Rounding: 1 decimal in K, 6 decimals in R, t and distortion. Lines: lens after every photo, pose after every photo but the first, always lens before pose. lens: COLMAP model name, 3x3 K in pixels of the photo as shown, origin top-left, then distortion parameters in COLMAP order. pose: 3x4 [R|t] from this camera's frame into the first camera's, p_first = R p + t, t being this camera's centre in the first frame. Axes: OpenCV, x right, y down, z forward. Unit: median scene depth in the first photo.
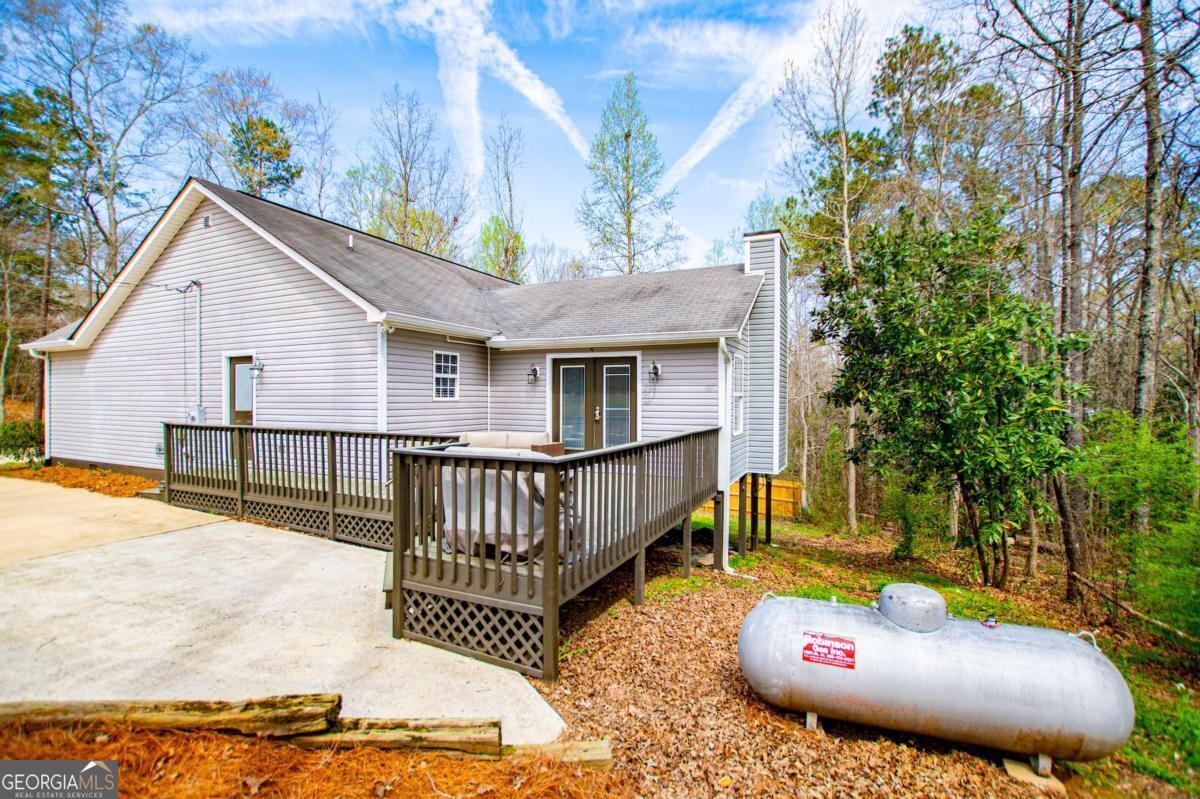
lens RADIAL K [[533.9, 0, 600.0], [0, 533.9, 399.5], [0, 0, 1]] dist [-0.029961, -0.000086]
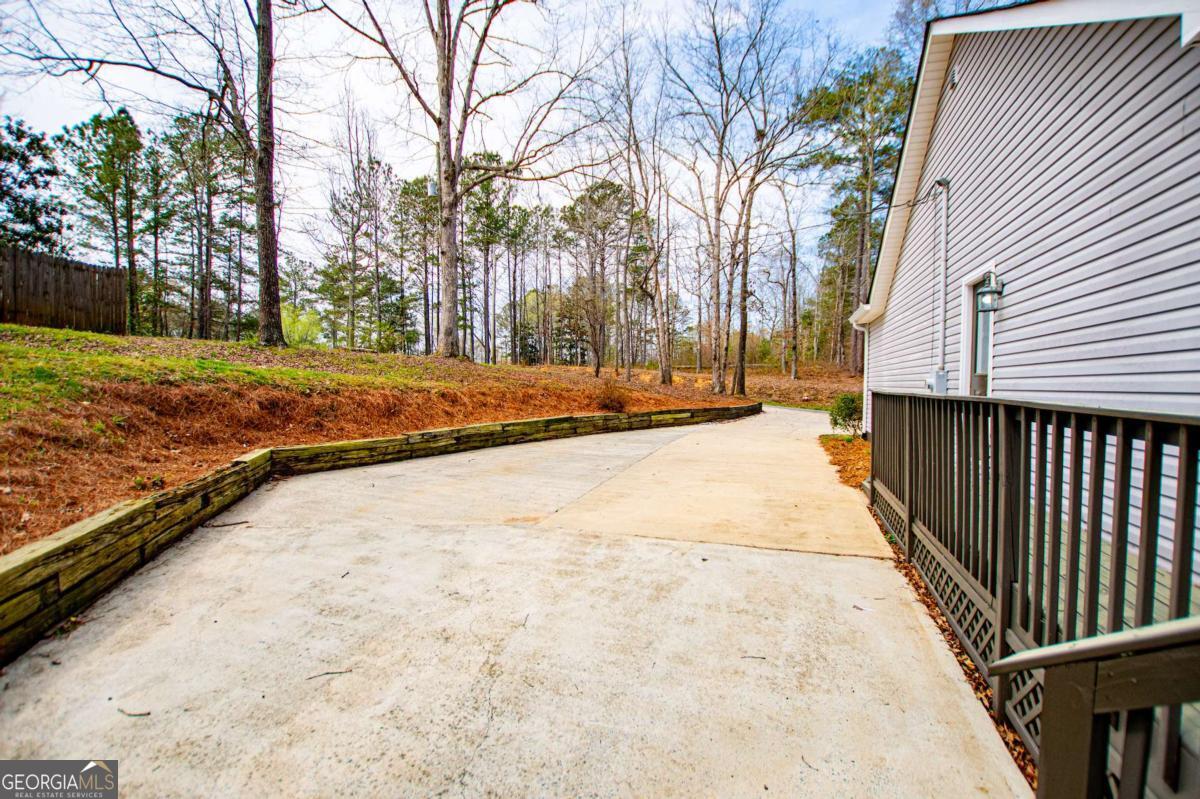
lens RADIAL K [[533.9, 0, 600.0], [0, 533.9, 399.5], [0, 0, 1]] dist [-0.029961, -0.000086]
pose [[0.104885, 0.029817, -0.994037, -0.231681], [-0.004126, 0.999555, 0.029547, 0.056992], [0.994476, 0.001003, 0.104961, 0.821844]]
